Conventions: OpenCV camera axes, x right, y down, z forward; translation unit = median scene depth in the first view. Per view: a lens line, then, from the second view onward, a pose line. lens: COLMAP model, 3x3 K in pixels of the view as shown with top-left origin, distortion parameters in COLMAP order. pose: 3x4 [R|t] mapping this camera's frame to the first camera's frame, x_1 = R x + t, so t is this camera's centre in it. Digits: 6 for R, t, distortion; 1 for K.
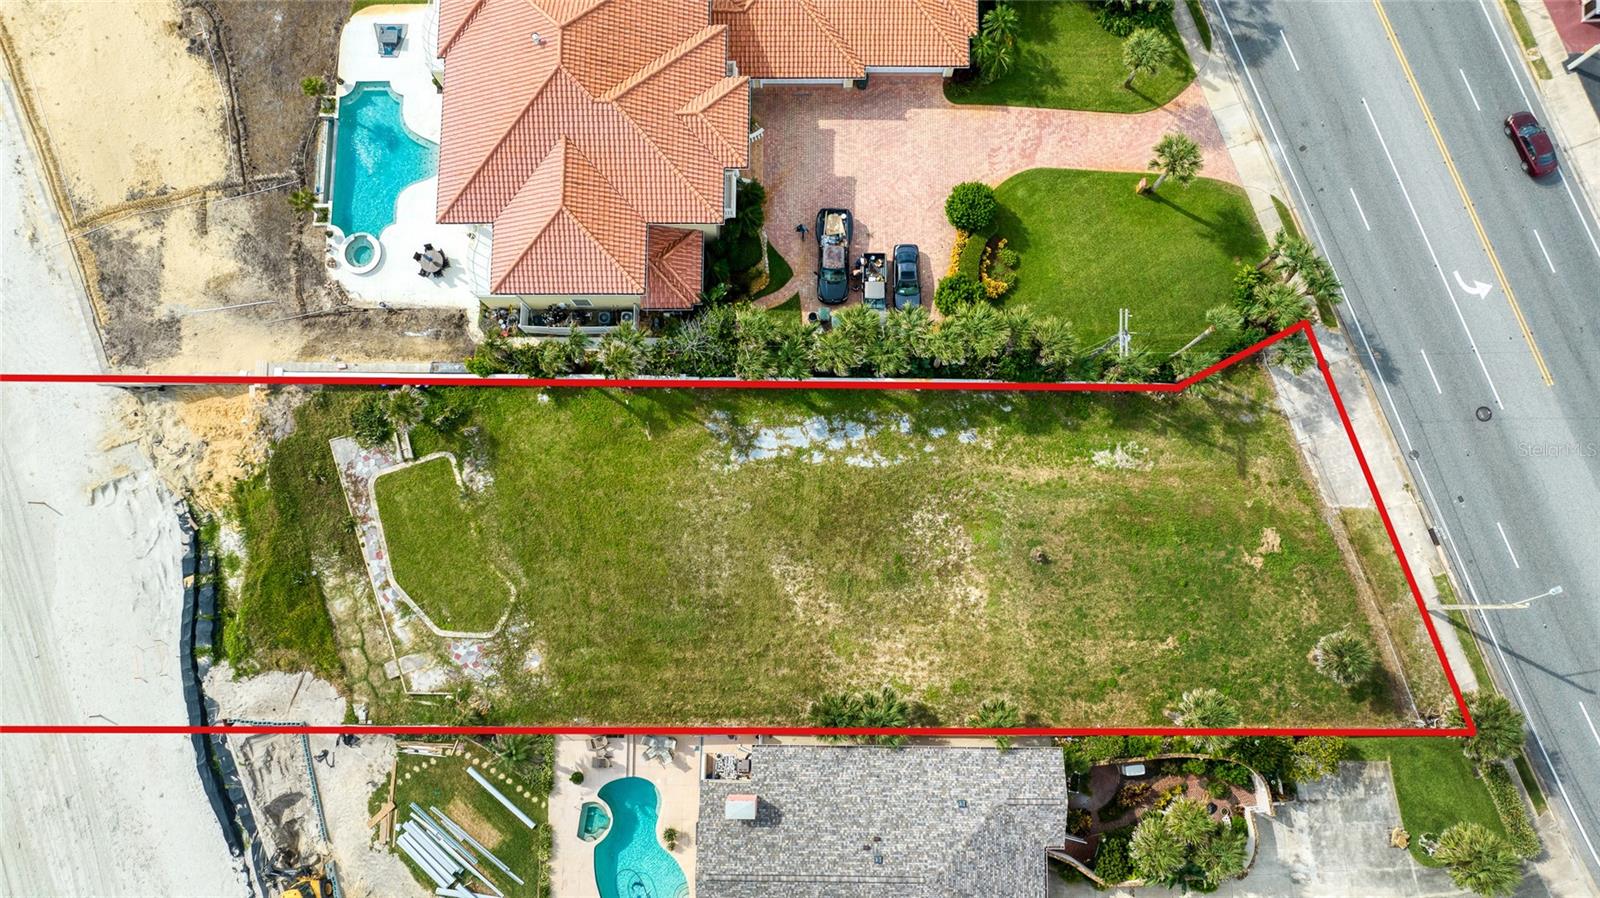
lens RADIAL K [[1125.9, 0, 800.0], [0, 1125.9, 449.0], [0, 0, 1]] dist [-0.012853, -0.001555]
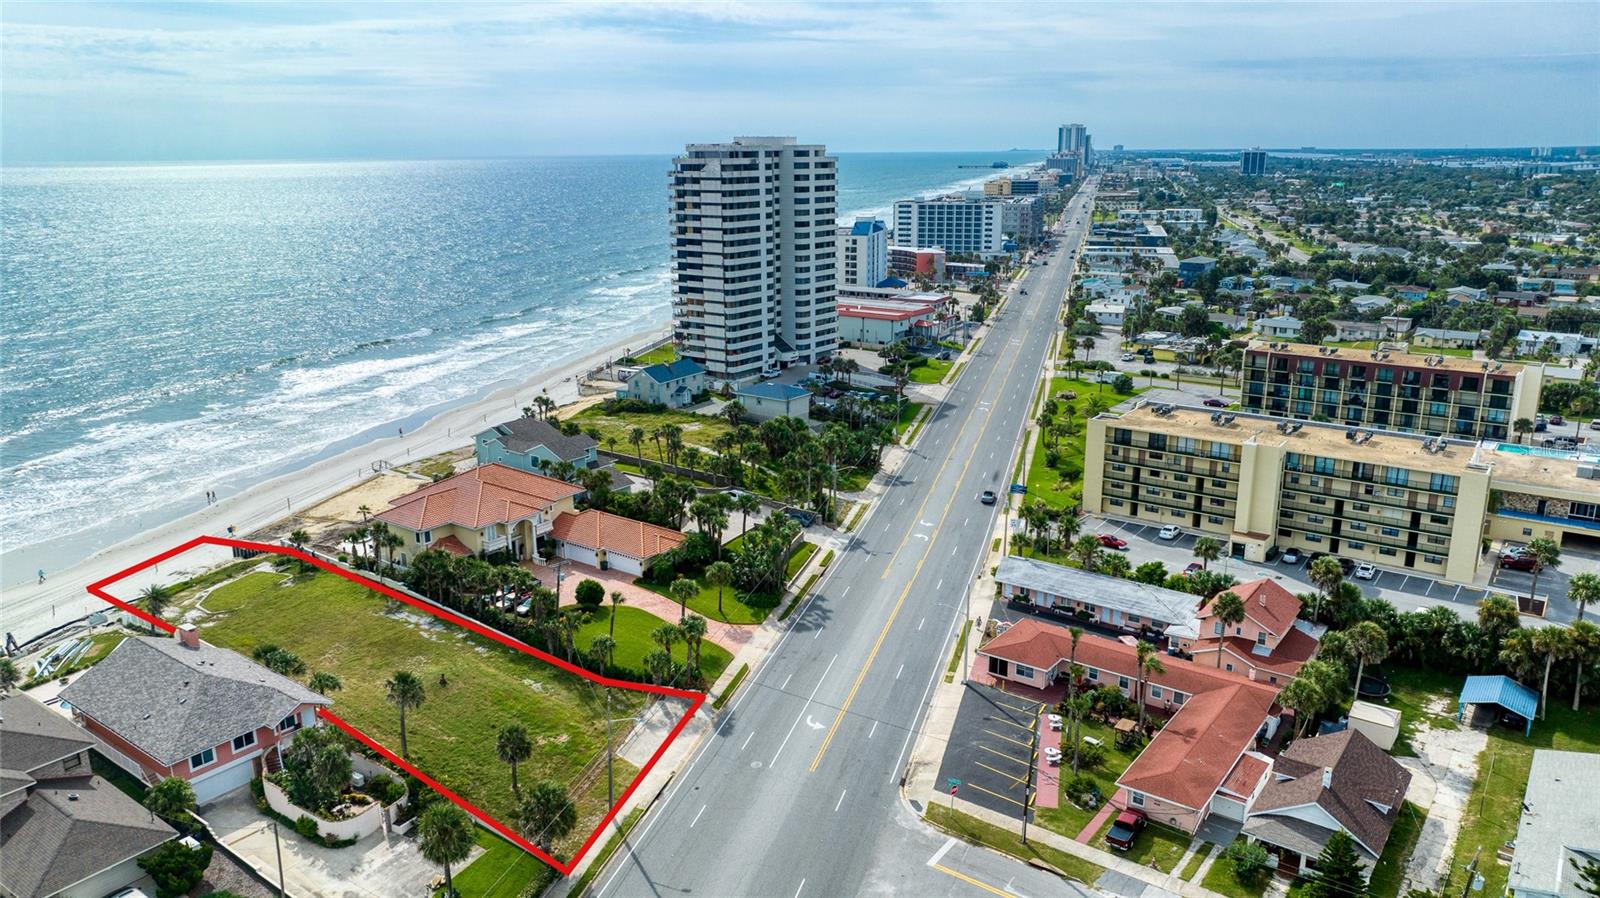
lens RADIAL K [[1125.9, 0, 800.0], [0, 1125.9, 449.0], [0, 0, 1]] dist [-0.012853, -0.001555]
pose [[0.806535, 0.164345, -0.567883, 1.352227], [-0.587234, 0.333592, -0.737477, 0.793273], [0.068240, 0.928282, 0.365563, 0.180040]]
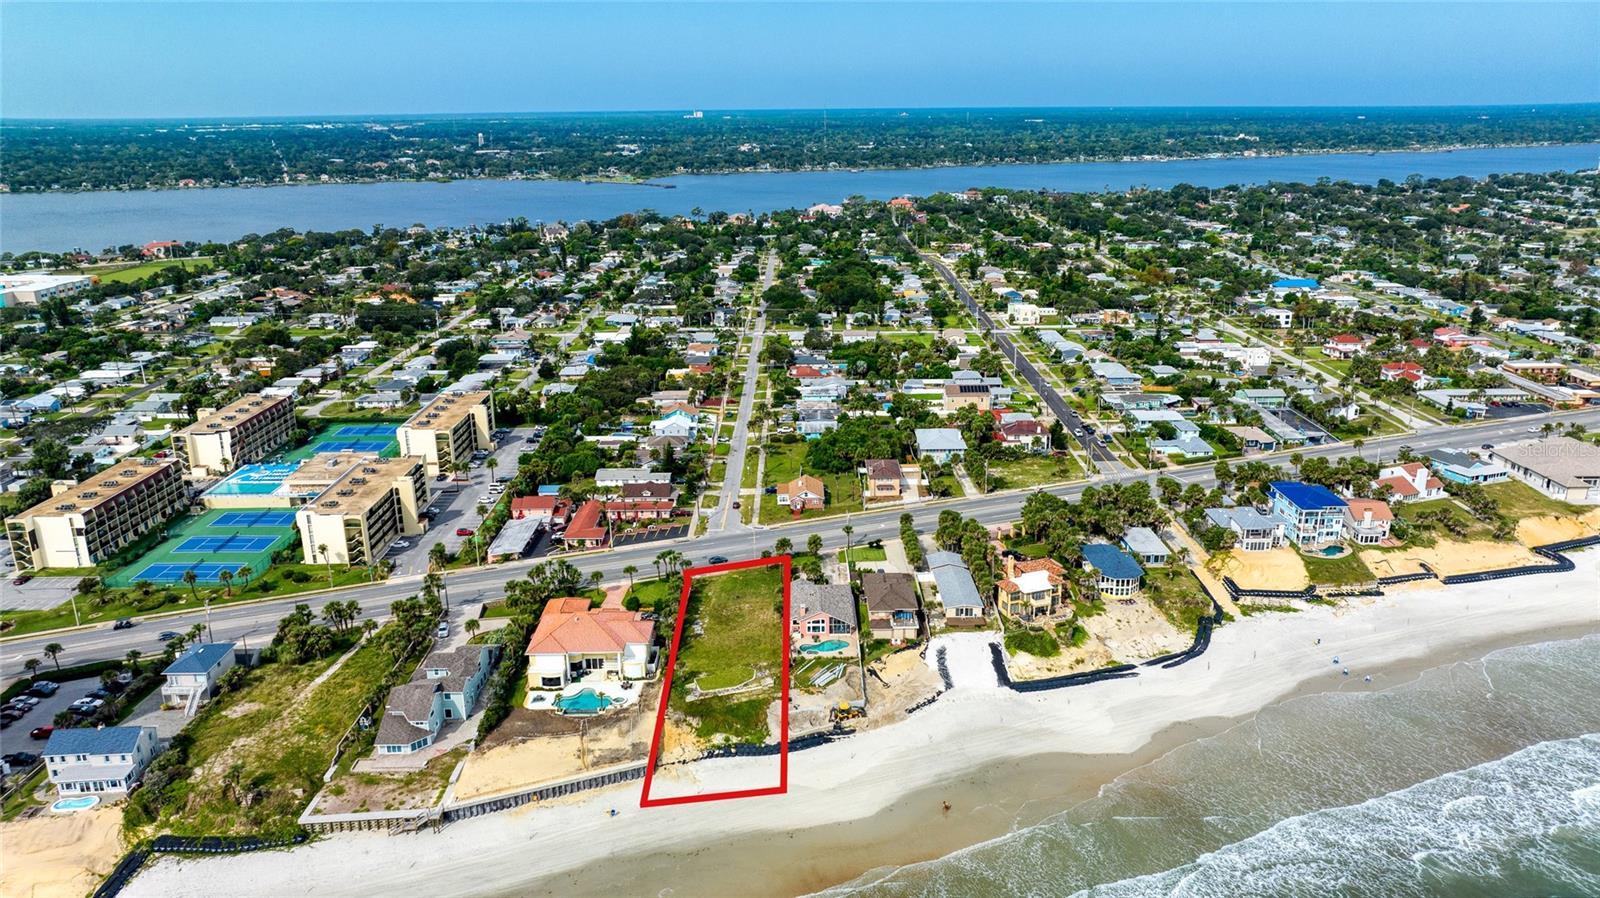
lens RADIAL K [[1125.9, 0, 800.0], [0, 1125.9, 449.0], [0, 0, 1]] dist [-0.012853, -0.001555]
pose [[-0.009228, -0.274197, 0.961629, -2.938229], [0.993413, 0.107327, 0.040136, 0.093616], [-0.114214, 0.955666, 0.271401, -0.409826]]
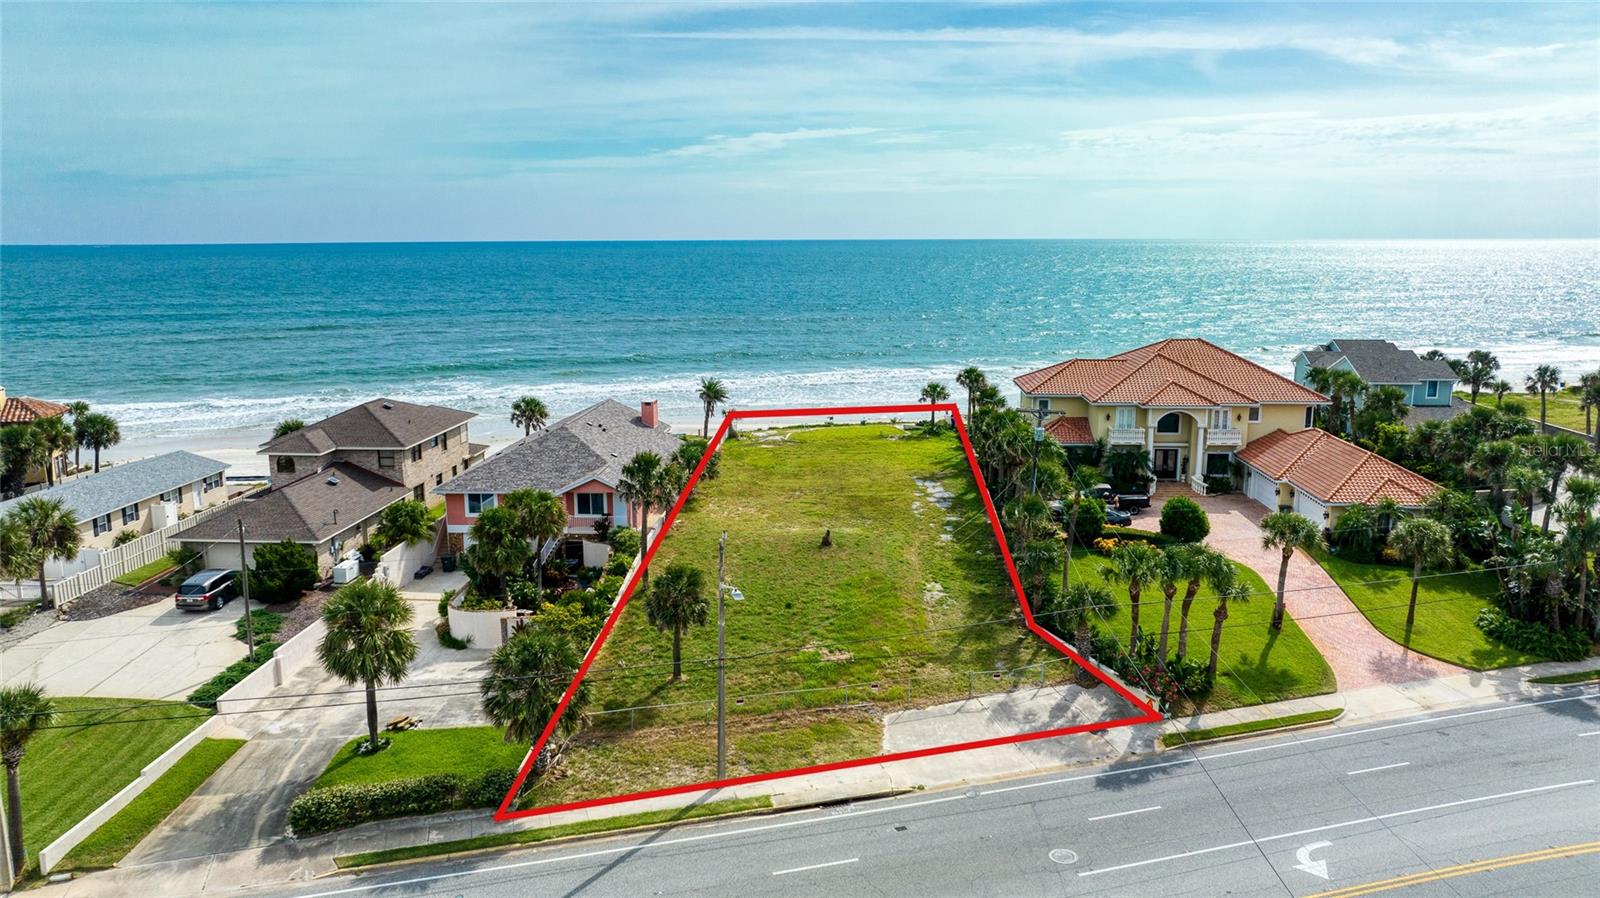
lens RADIAL K [[1135.3, 0, 800.0], [0, 1135.3, 449.0], [0, 0, 1]] dist [-0.056696, 0.075941]
pose [[-0.056738, 0.204430, -0.977236, 1.113246], [-0.989962, 0.115389, 0.081615, 0.026746], [0.129447, 0.972056, 0.195831, 0.696250]]
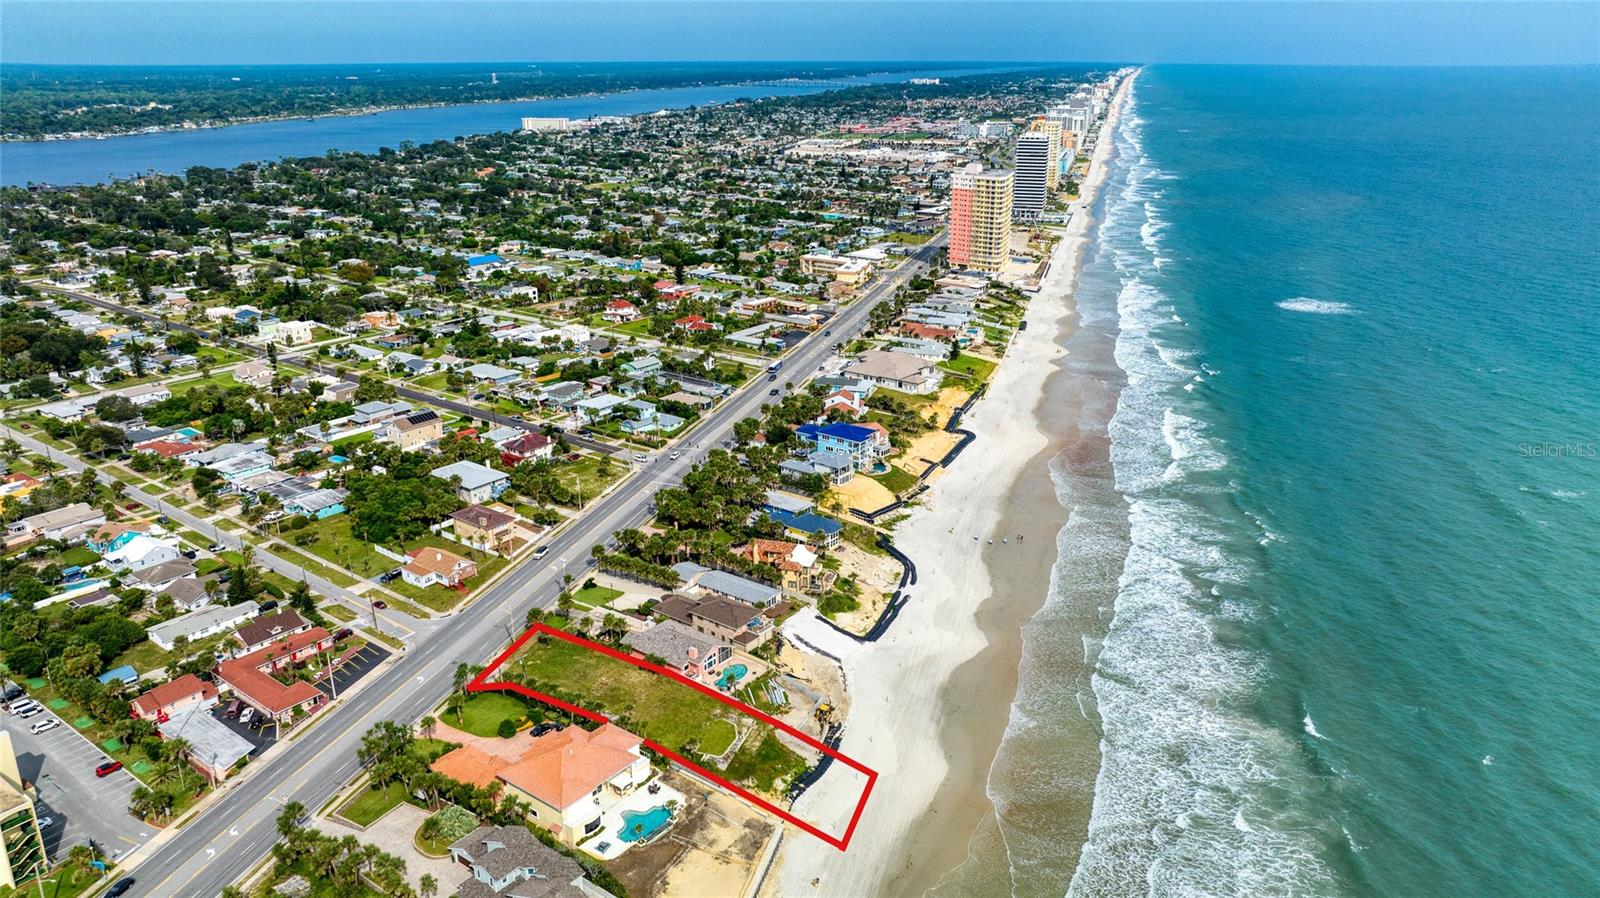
lens RADIAL K [[1146.1, 0, 800.0], [0, 1146.1, 449.0], [0, 0, 1]] dist [-0.013141, -0.004708]
pose [[-0.796762, -0.177545, 0.577623, -2.043239], [0.601388, -0.139351, 0.786711, -1.998509], [-0.059184, 0.974197, 0.217803, -0.407883]]
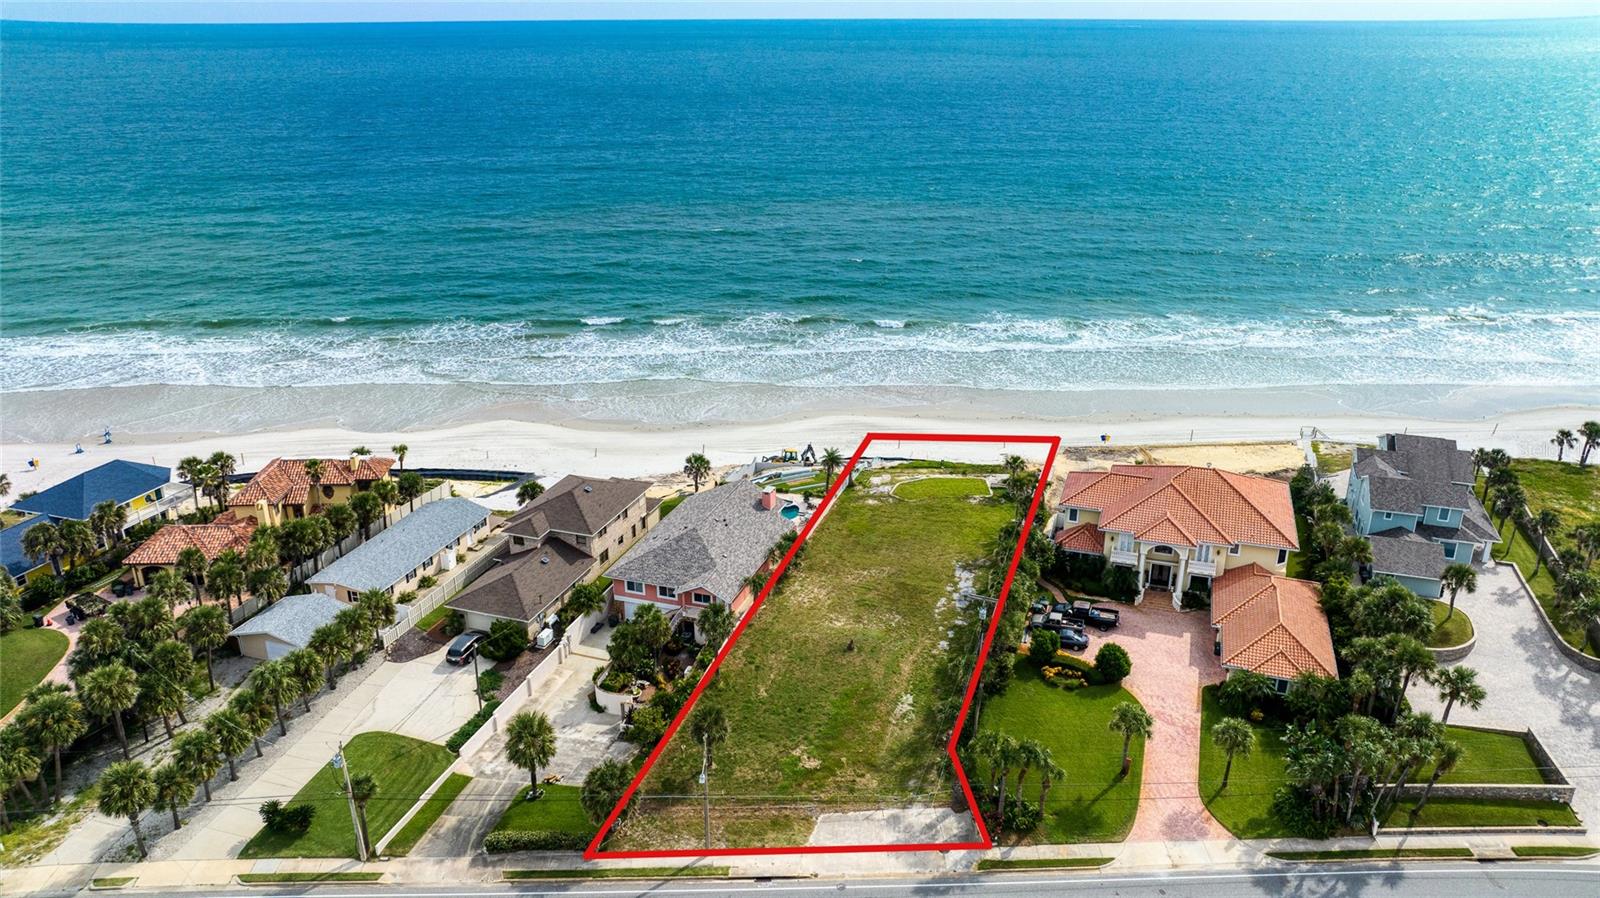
lens RADIAL K [[1135.3, 0, 800.0], [0, 1135.3, 449.0], [0, 0, 1]] dist [-0.056696, 0.075941]
pose [[-0.313548, 0.362341, -0.877722, 1.348890], [-0.941006, 0.005312, 0.338347, -0.319855], [0.127259, 0.932030, 0.339300, 0.257093]]
